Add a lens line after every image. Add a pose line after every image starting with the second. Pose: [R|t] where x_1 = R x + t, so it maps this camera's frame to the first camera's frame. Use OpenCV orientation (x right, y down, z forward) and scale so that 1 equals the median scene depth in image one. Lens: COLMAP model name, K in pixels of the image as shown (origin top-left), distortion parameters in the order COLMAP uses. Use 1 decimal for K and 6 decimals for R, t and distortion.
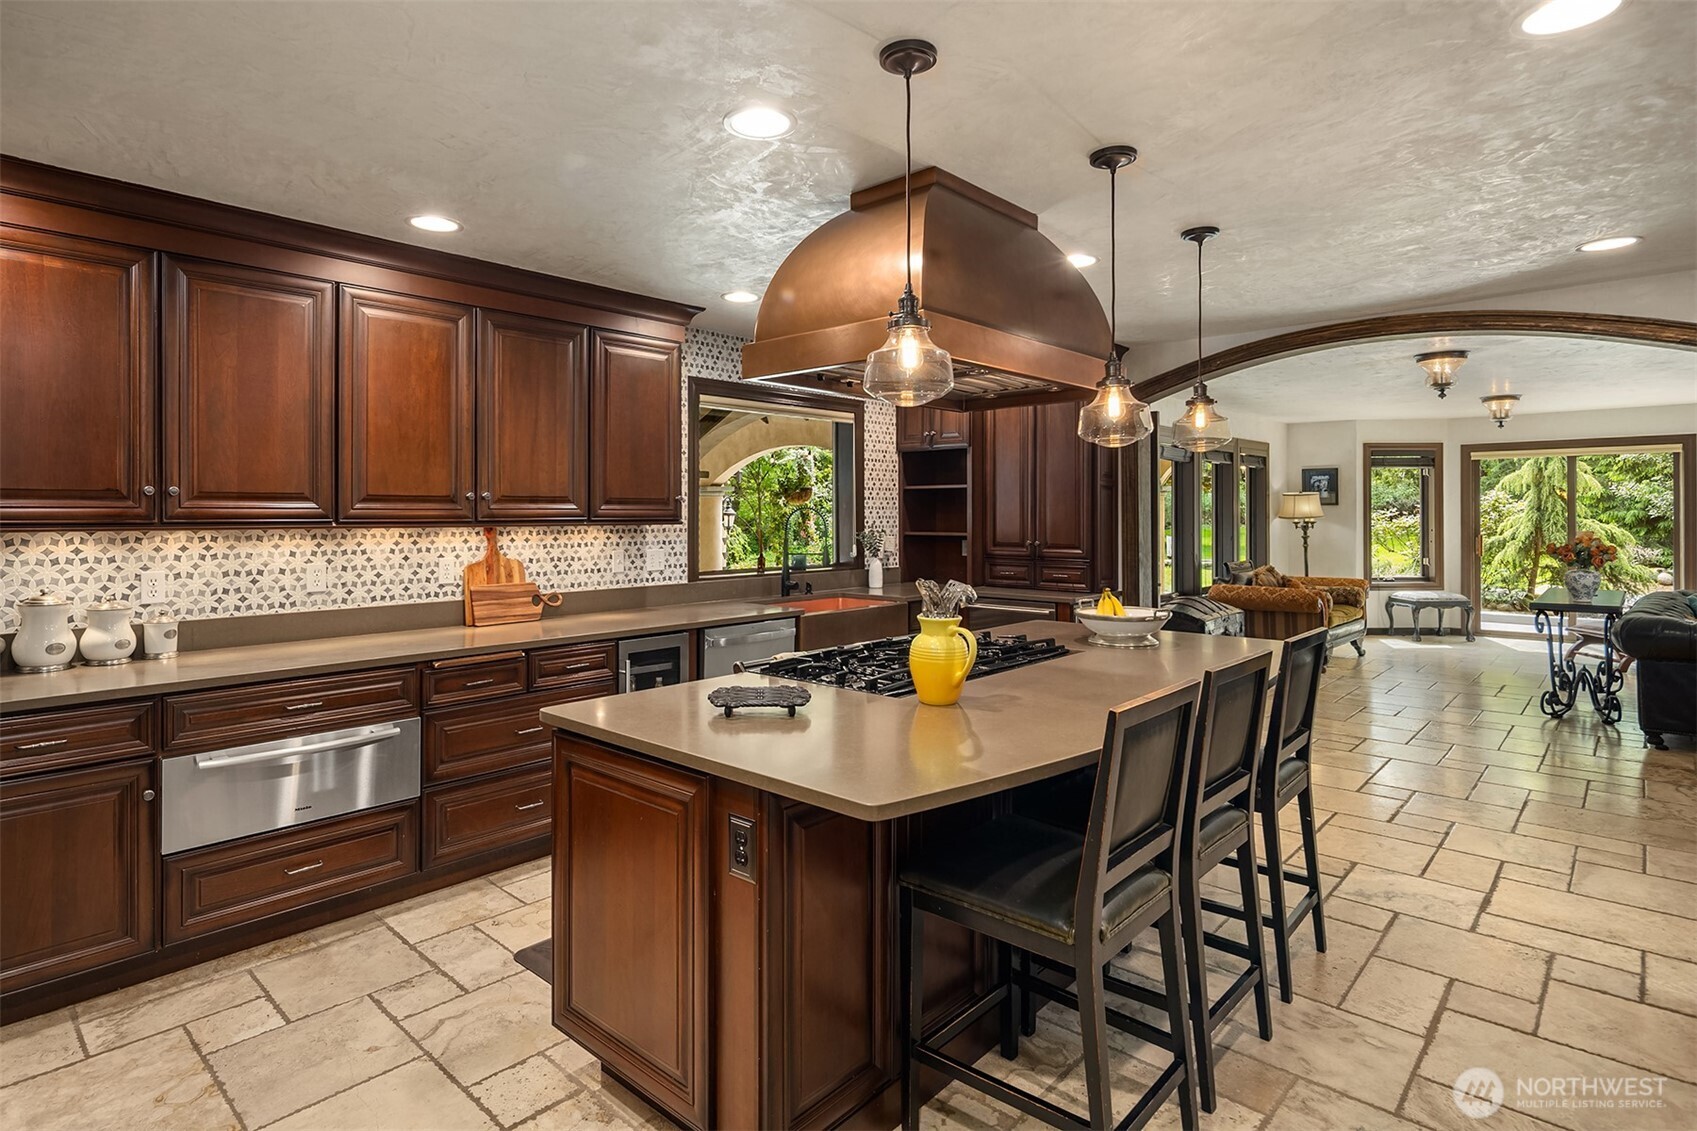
lens RADIAL K [[882.8, 0, 796.7], [0, 882.8, 516.8], [0, 0, 1]] dist [-0.001275, -0.002264]
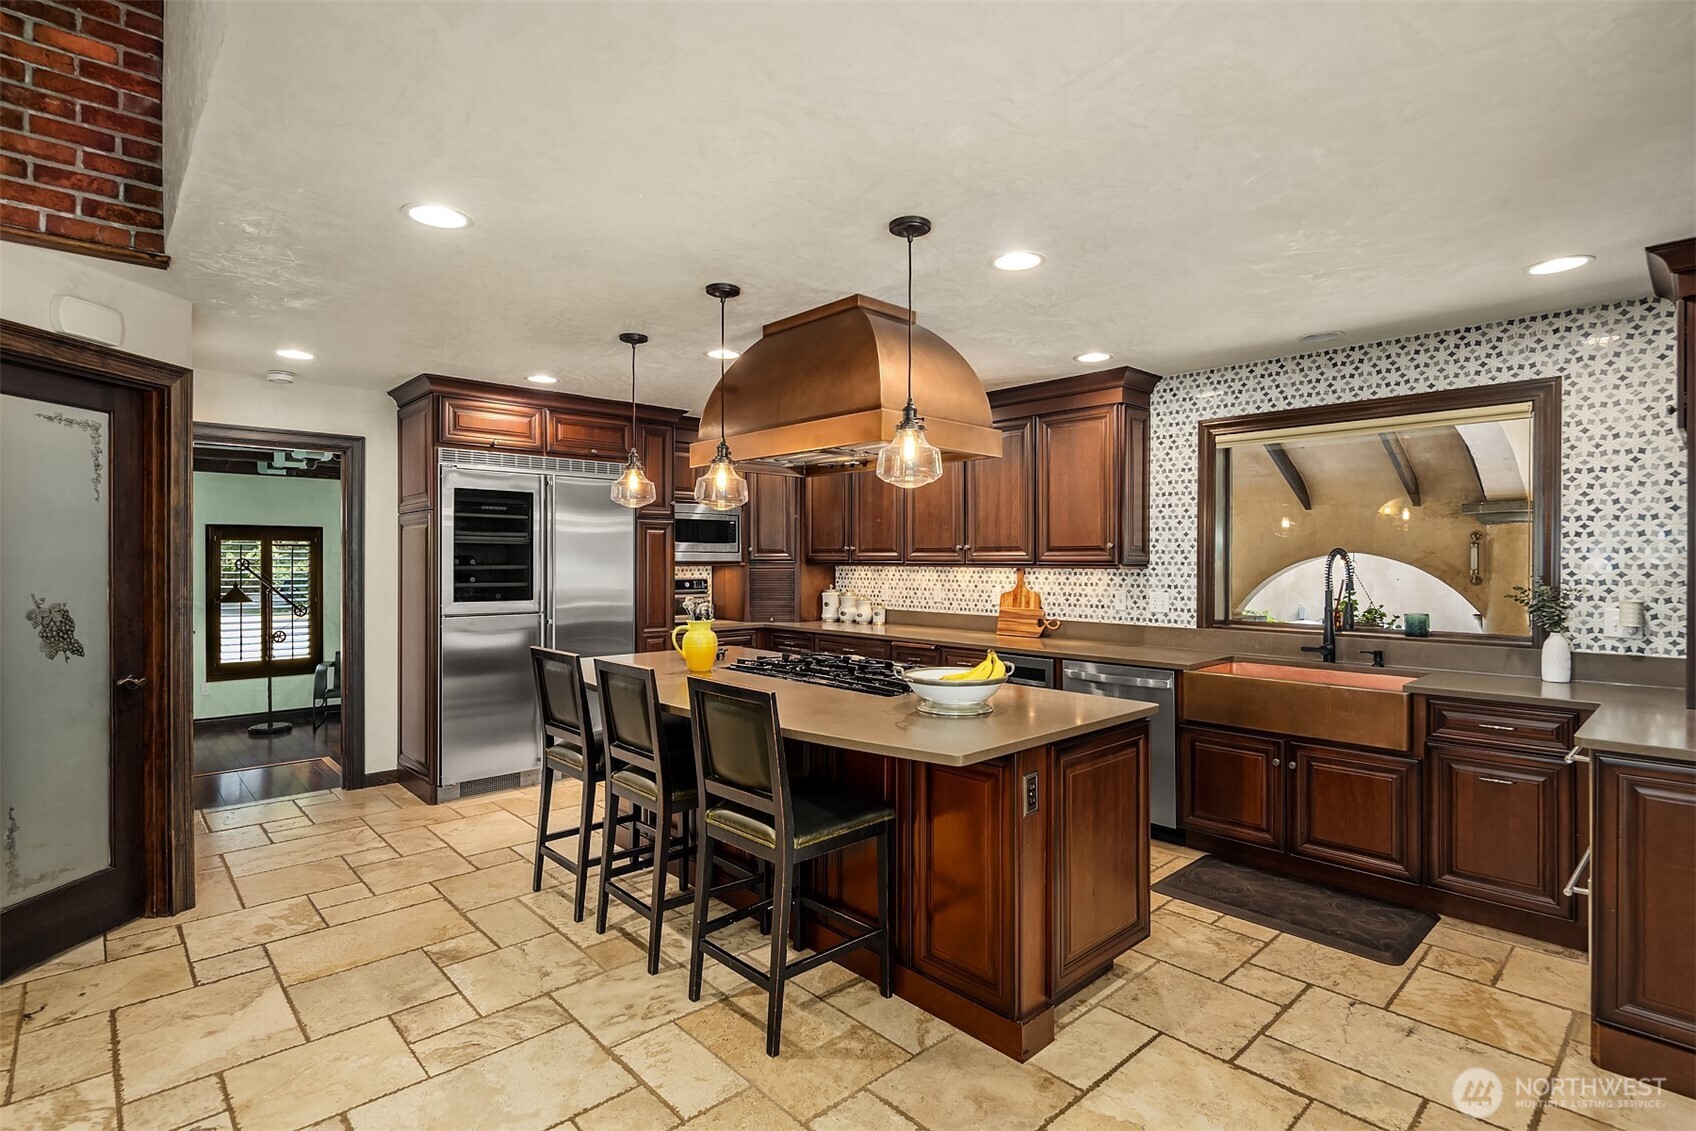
lens RADIAL K [[827.2, 0, 844.2], [0, 827.2, 560.0], [0, 0, 1]] dist [0.000816, -0.000171]
pose [[-0.061890, 0.005795, -0.998066, 0.942958], [-0.002085, 0.999980, 0.005935, -0.008244], [0.998081, 0.002448, -0.061877, 0.745575]]
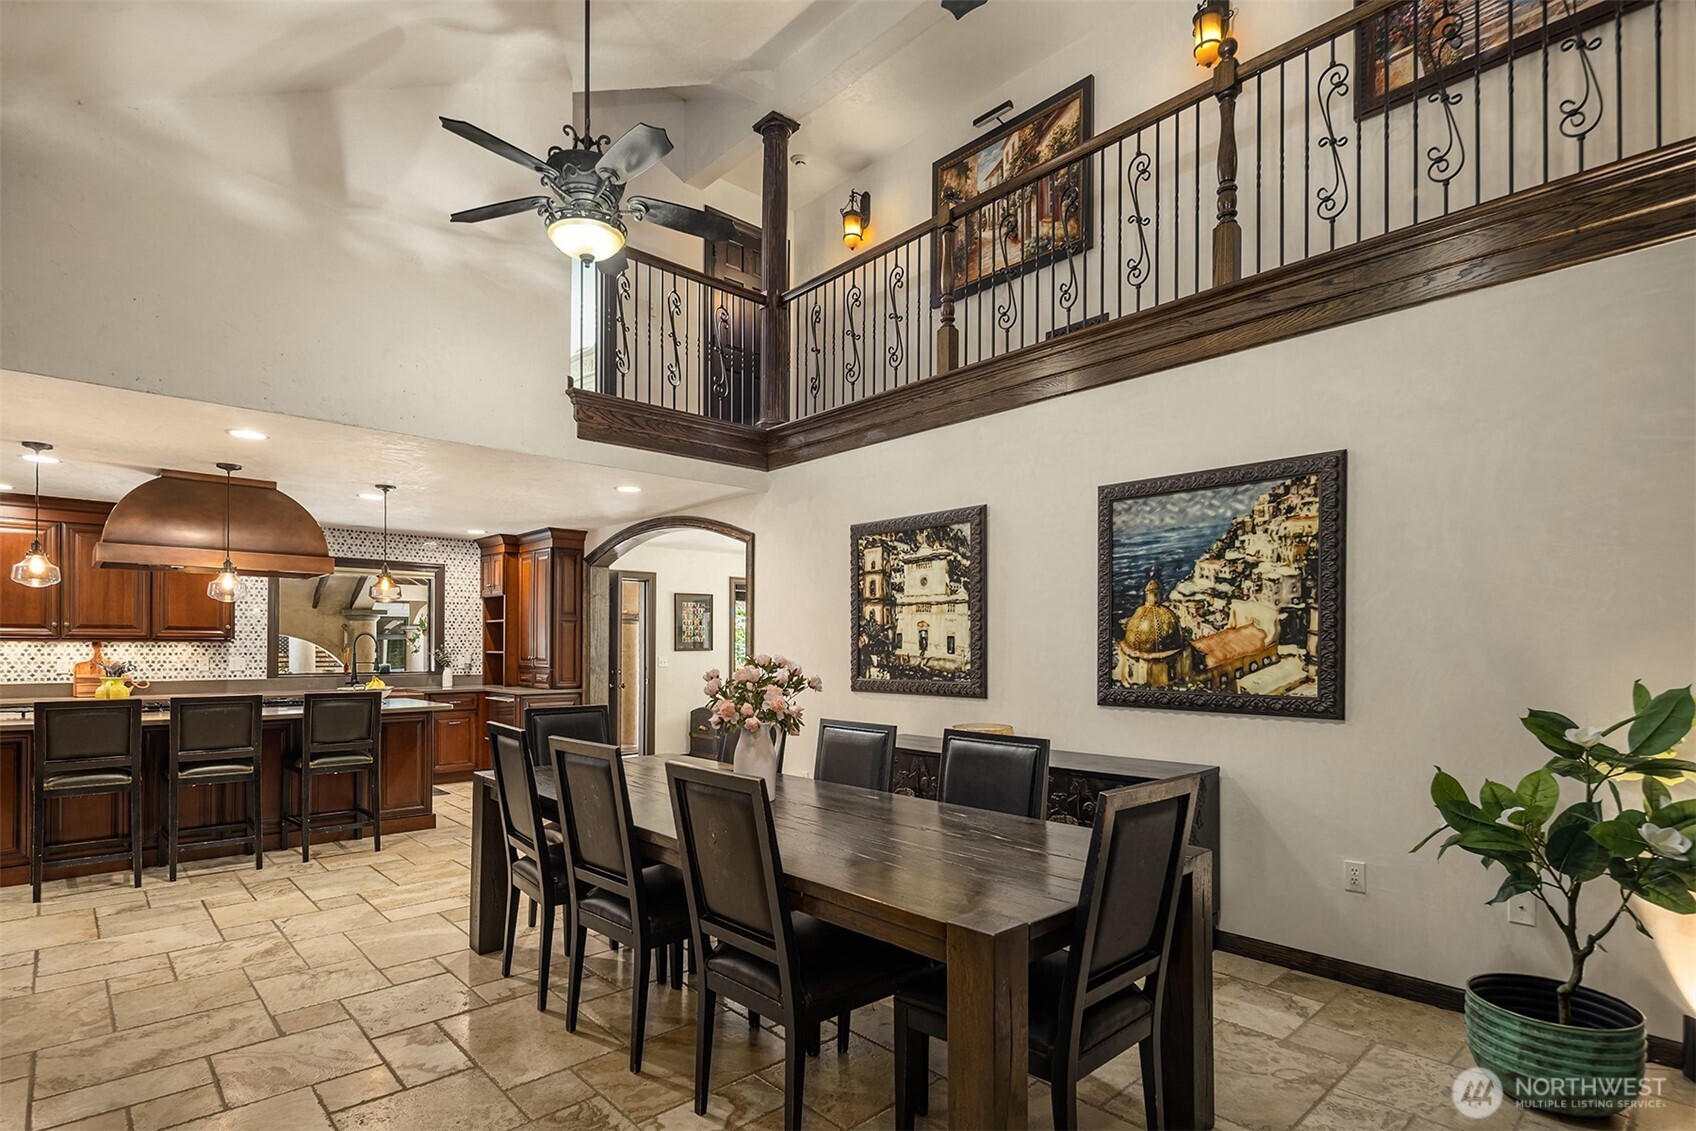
lens RADIAL K [[847.5, 0, 842.2], [0, 847.5, 646.5], [0, 0, 1]] dist [-0.000241, -0.001036]
pose [[0.998161, 0.005906, -0.060327, 1.171812], [-0.006160, 0.999973, -0.004021, 0.016317], [0.060301, 0.004386, 0.998171, -0.570577]]
